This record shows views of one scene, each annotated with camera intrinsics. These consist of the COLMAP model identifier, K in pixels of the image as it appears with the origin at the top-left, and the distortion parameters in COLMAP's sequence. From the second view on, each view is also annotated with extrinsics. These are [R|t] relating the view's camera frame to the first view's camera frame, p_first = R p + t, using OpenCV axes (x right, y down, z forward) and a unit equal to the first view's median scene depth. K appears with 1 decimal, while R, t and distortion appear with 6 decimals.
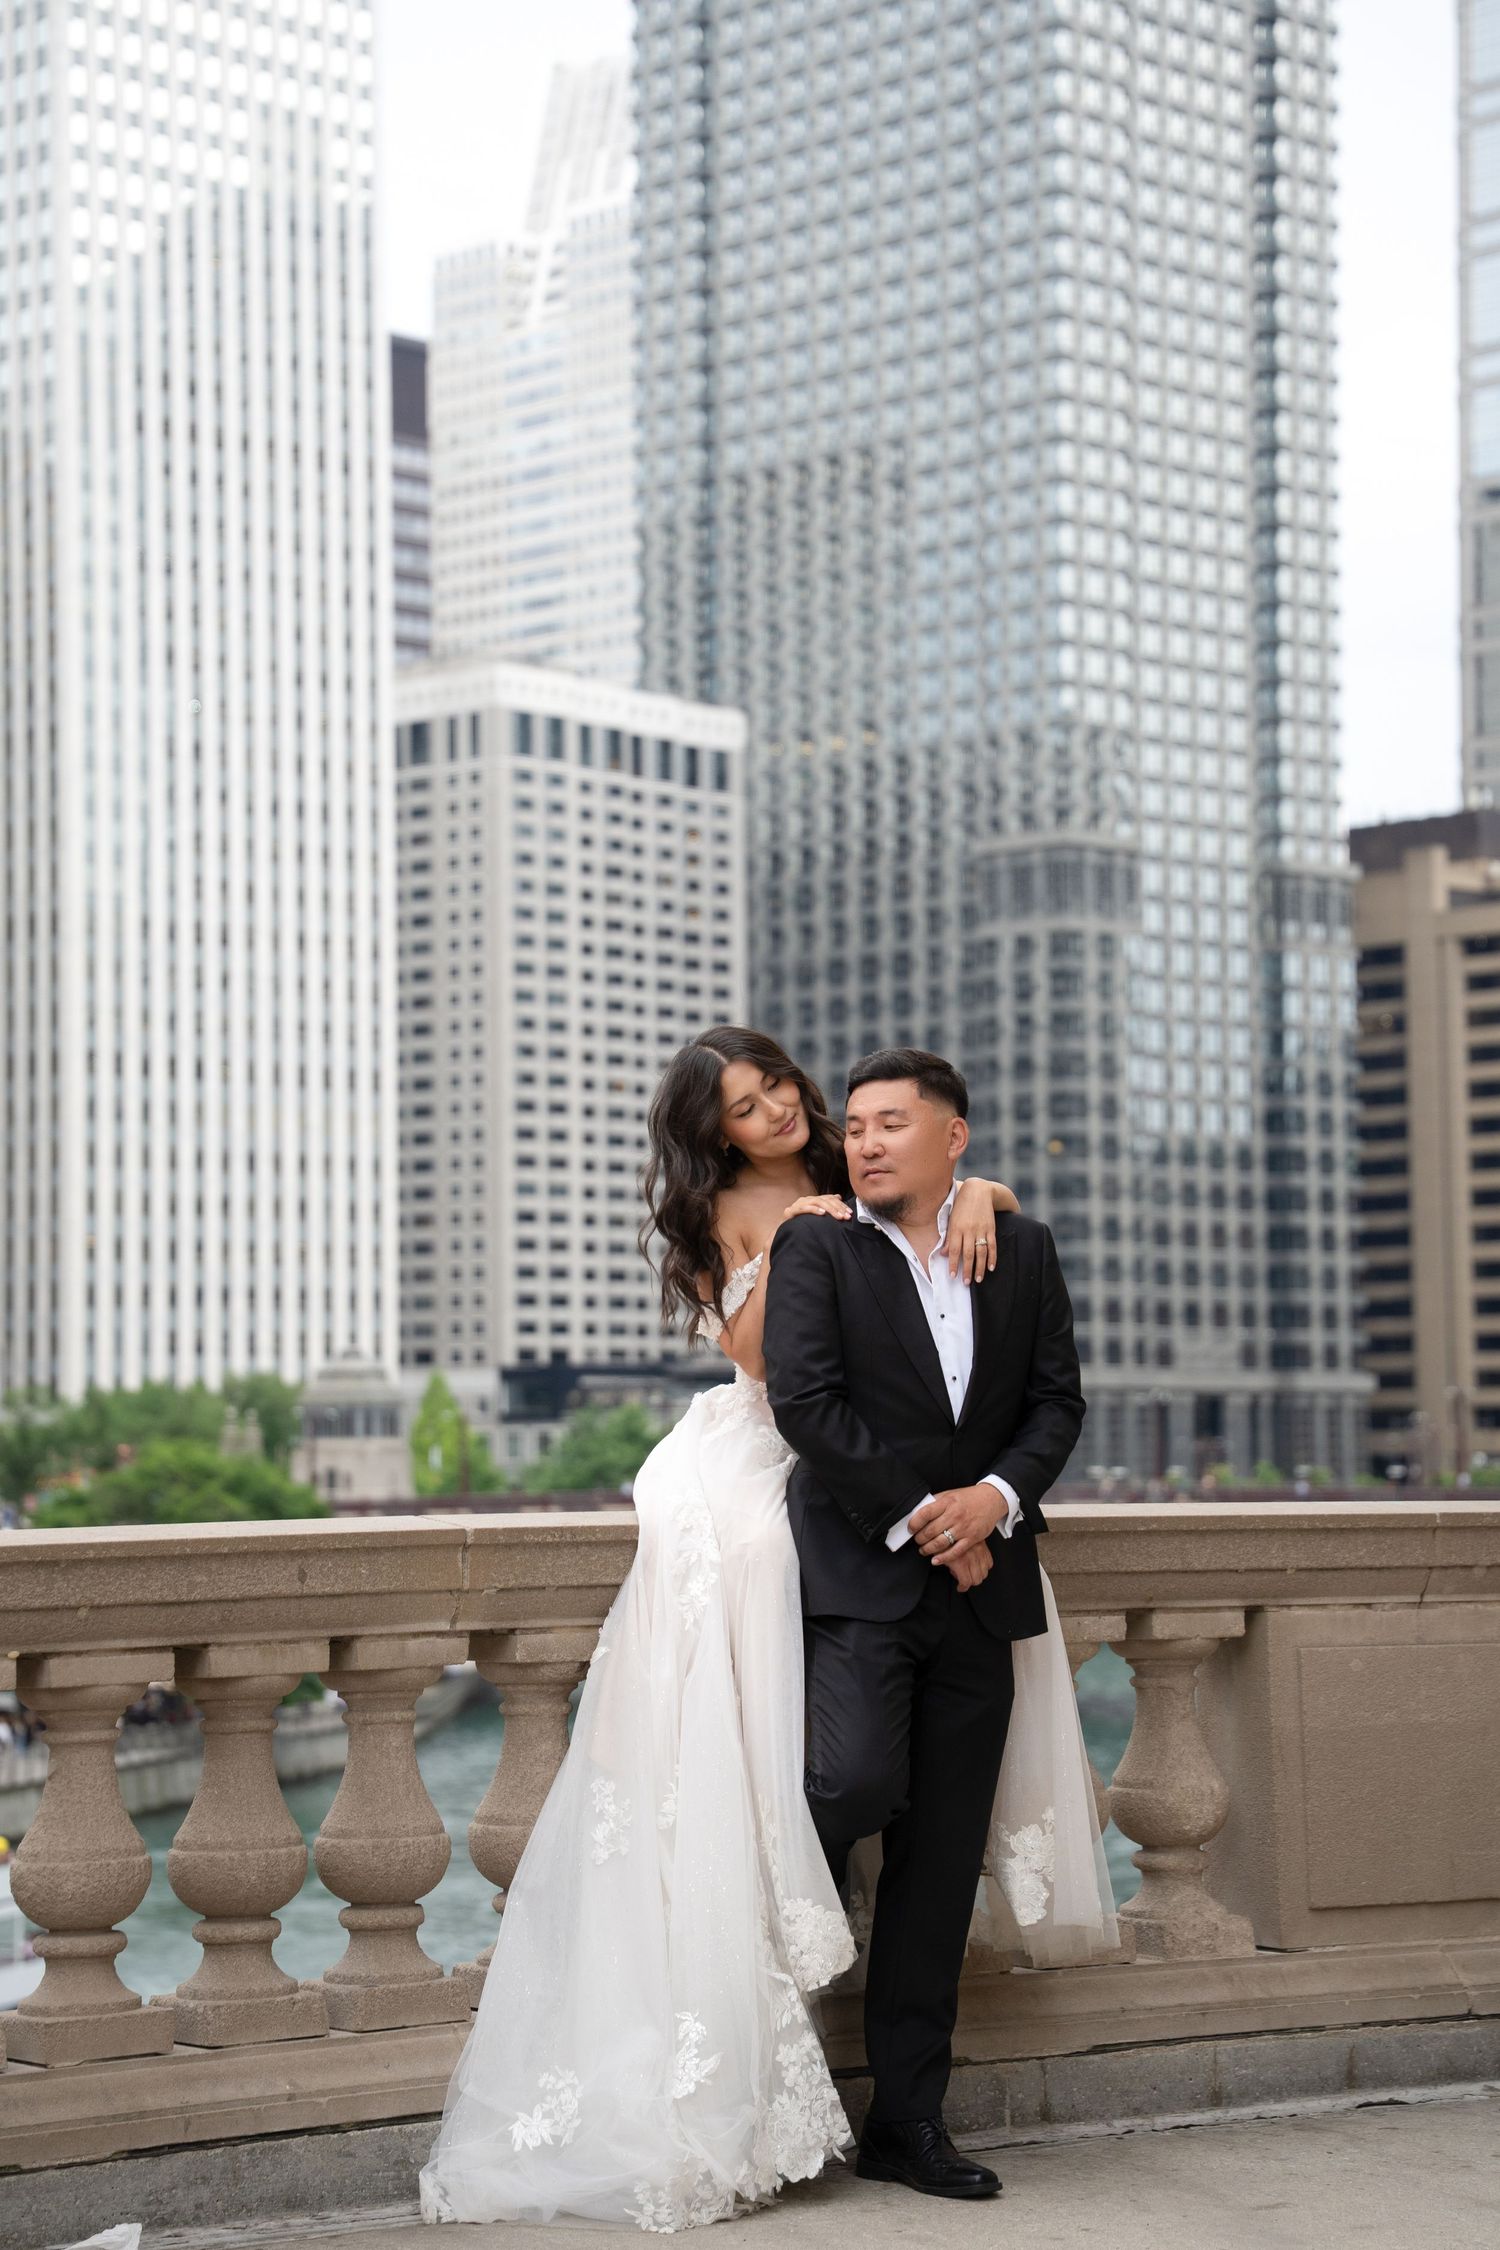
lens RADIAL K [[4544.5, 0, 701.0], [0, 4544.5, 1056.3], [0, 0, 1]] dist [0.432590, -0.149833]
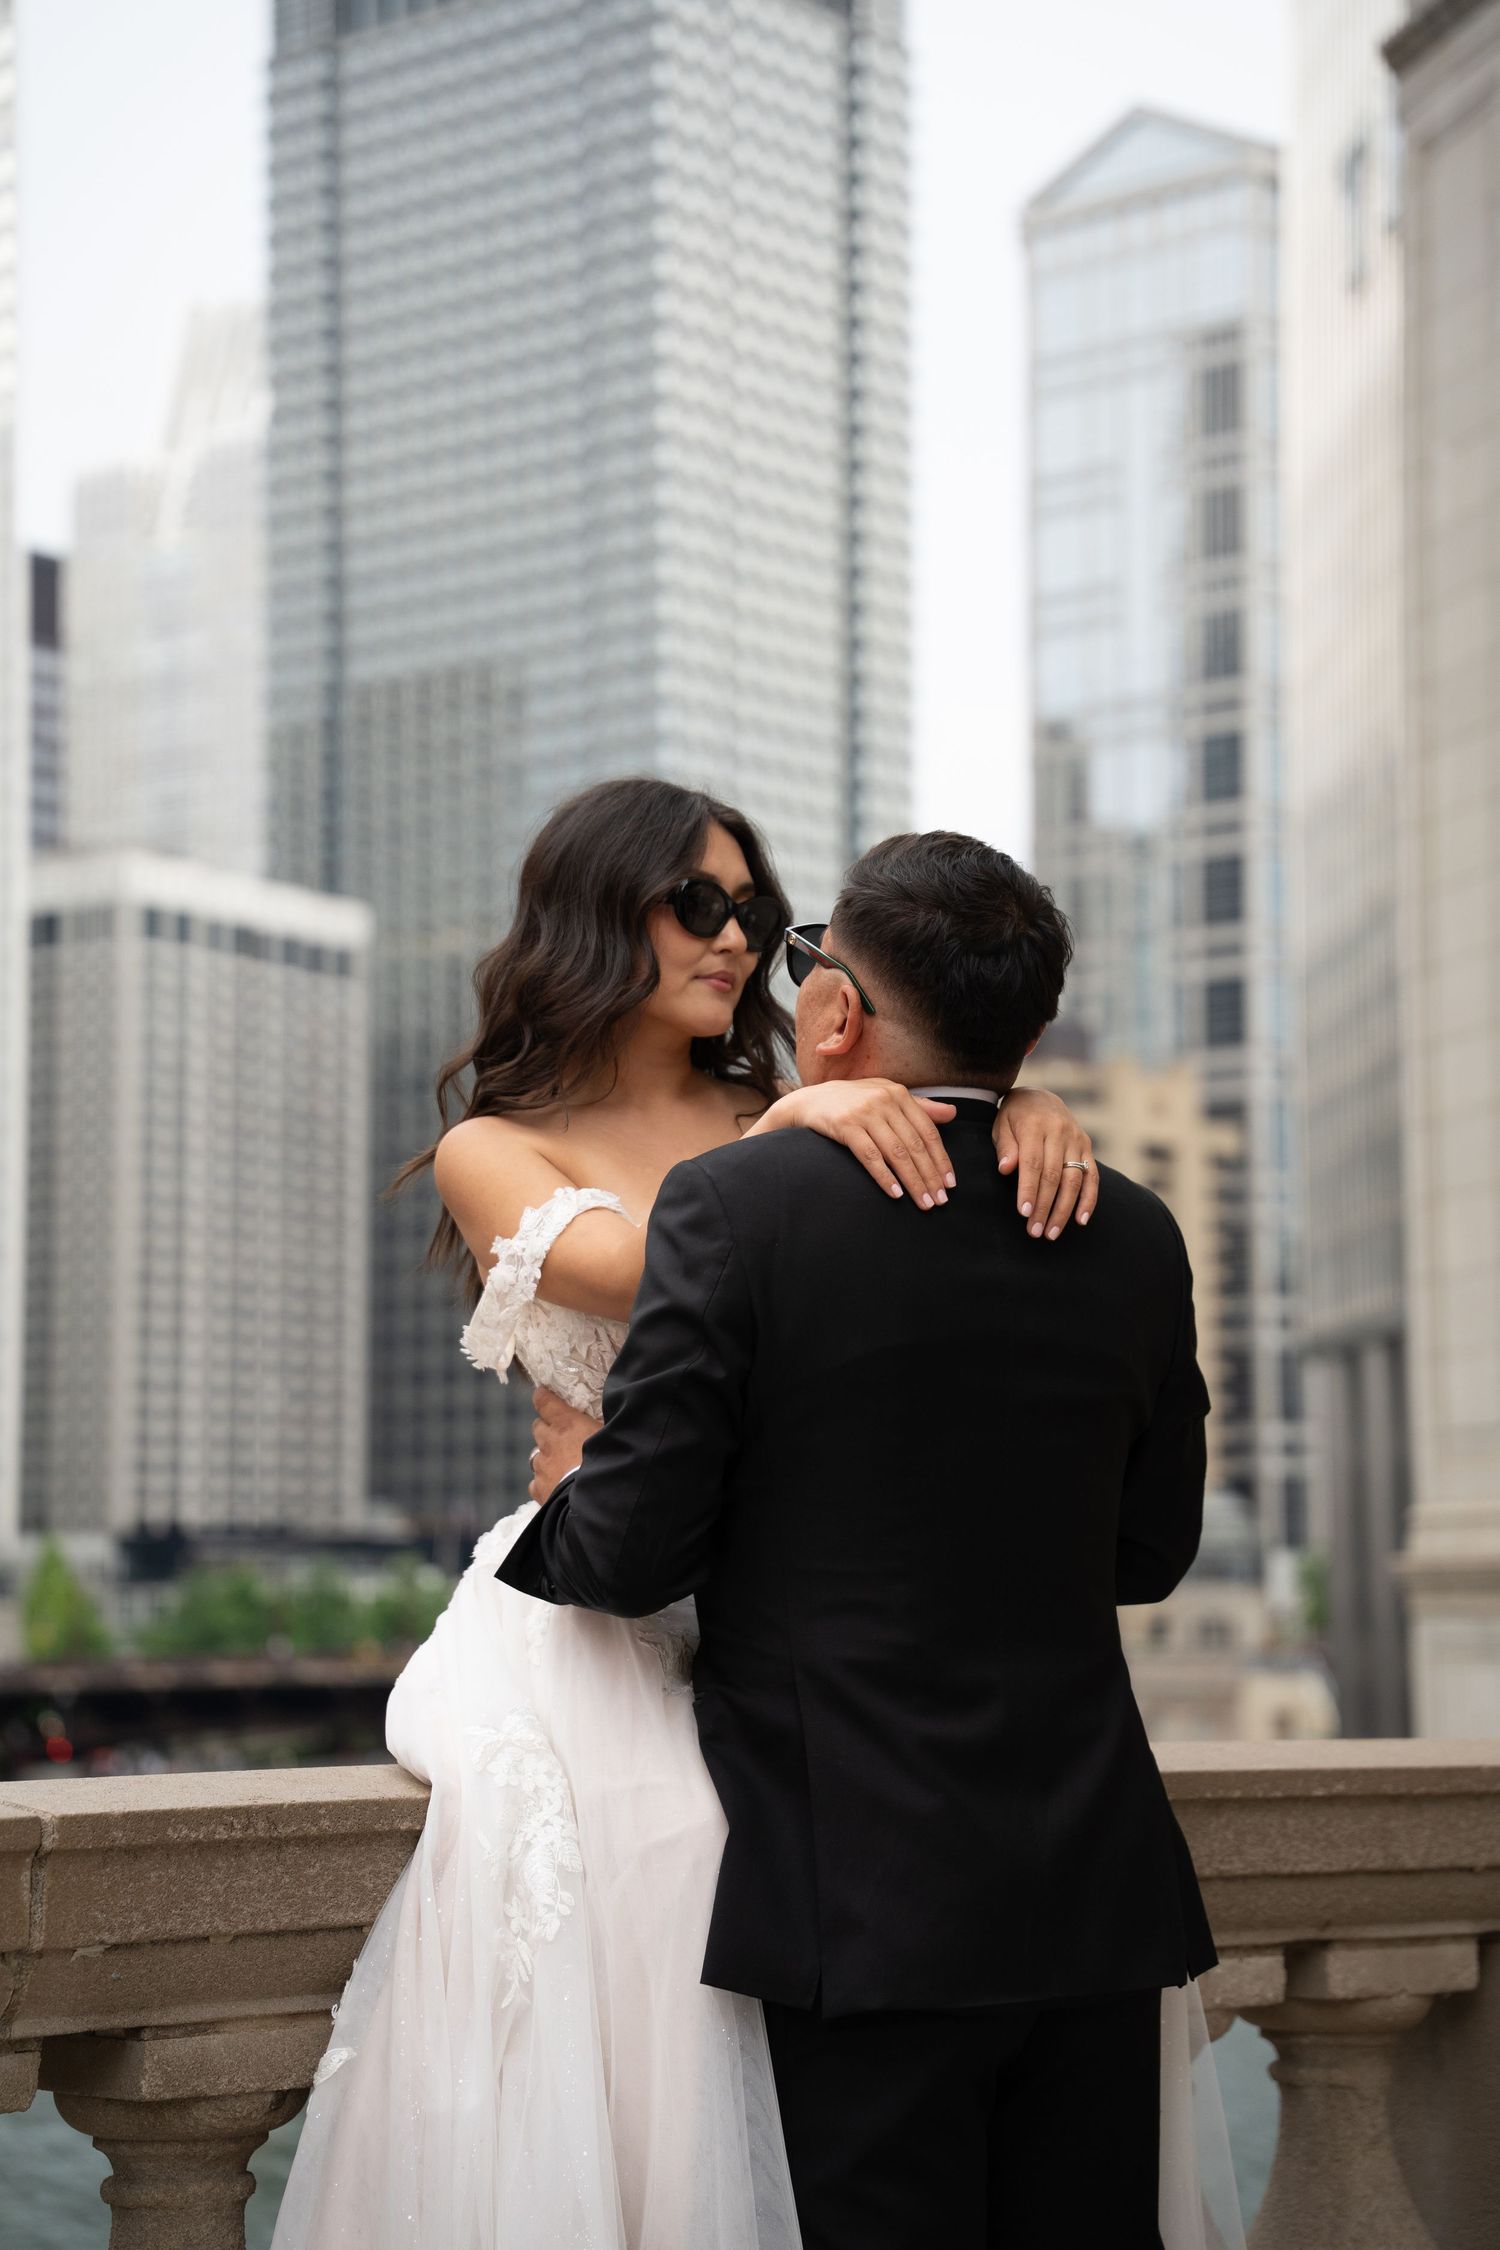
lens RADIAL K [[4278.6, 0, 741.0], [0, 4278.6, 1094.7], [0, 0, 1]] dist [0.471171, -0.636086]
pose [[0.995094, 0.018750, 0.097145, -0.021698], [-0.015490, 0.999295, -0.034204, 0.037799], [-0.097718, 0.032532, 0.994682, 0.470672]]
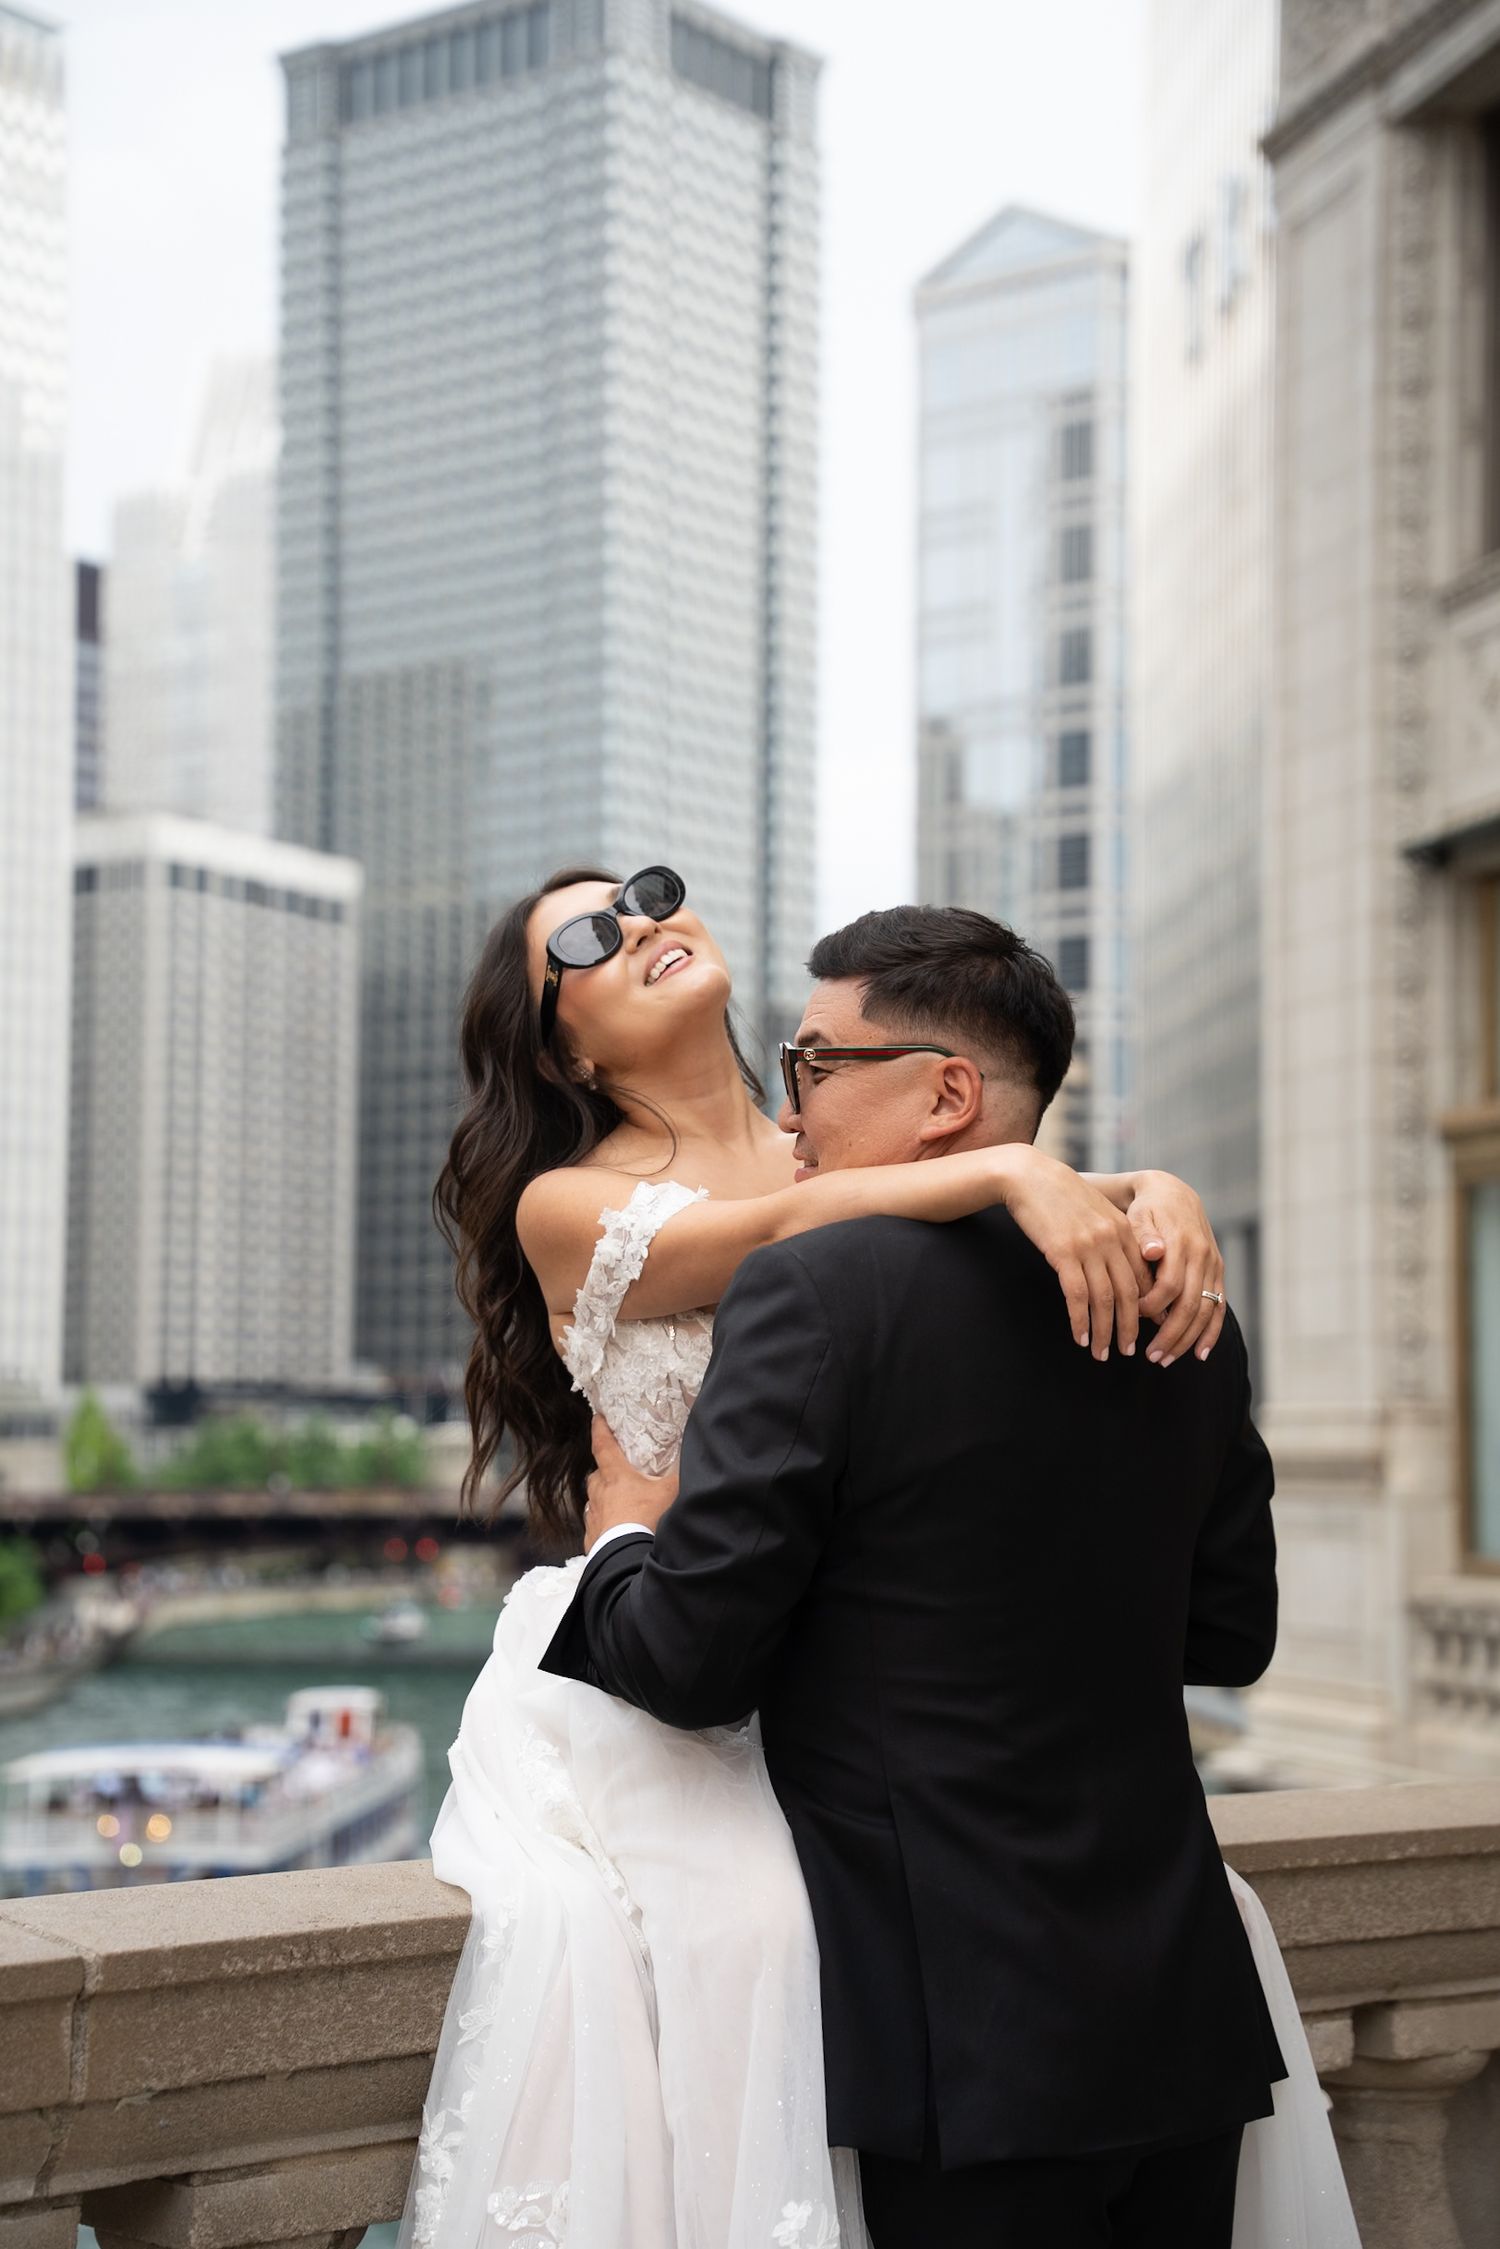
lens RADIAL K [[3577.7, 0, 750.0], [0, 3577.7, 1124.5], [0, 0, 1]] dist [0.307046, -0.190540]
pose [[0.992293, 0.029339, 0.120393, -0.028740], [-0.028625, 0.999561, -0.007654, 0.023182], [-0.120564, 0.004149, 0.992697, 0.563700]]
